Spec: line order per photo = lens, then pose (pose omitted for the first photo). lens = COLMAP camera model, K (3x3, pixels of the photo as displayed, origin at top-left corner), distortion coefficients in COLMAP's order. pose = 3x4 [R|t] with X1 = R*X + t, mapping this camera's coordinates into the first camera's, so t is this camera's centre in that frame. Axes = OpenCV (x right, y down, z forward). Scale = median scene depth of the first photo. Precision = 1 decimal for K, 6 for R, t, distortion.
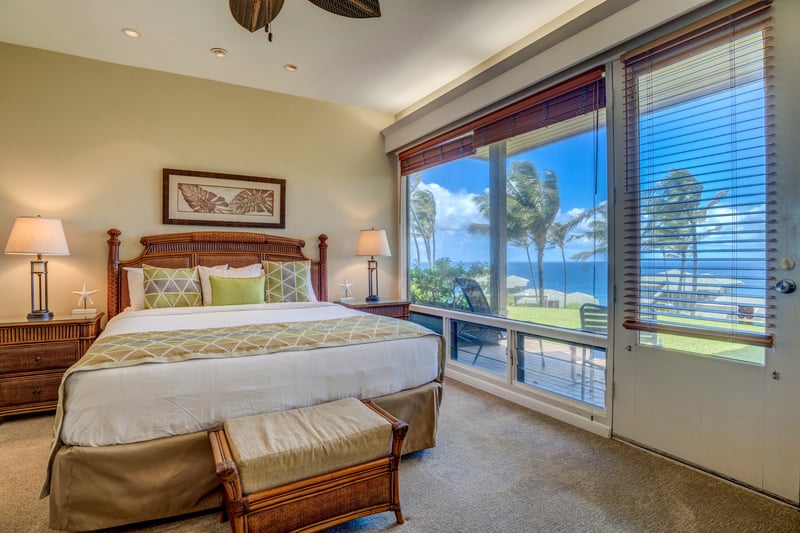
lens RADIAL K [[410.8, 0, 402.5], [0, 410.8, 263.5], [0, 0, 1]] dist [-0.073113, 0.025355]
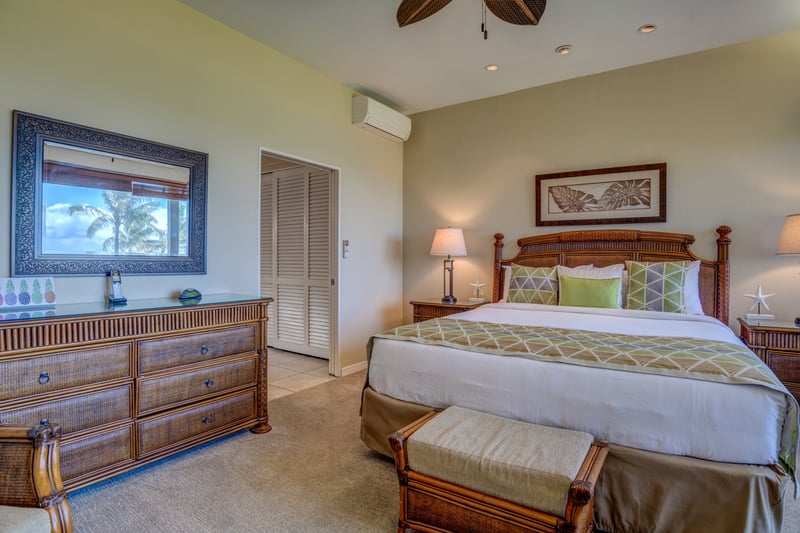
lens RADIAL K [[410.8, 0, 402.5], [0, 410.8, 263.5], [0, 0, 1]] dist [-0.073113, 0.025355]
pose [[0.433742, 0.011078, -0.900969, 0.244578], [-0.009973, 0.999922, 0.007494, -0.002481], [0.900982, 0.005735, 0.433818, 0.194945]]
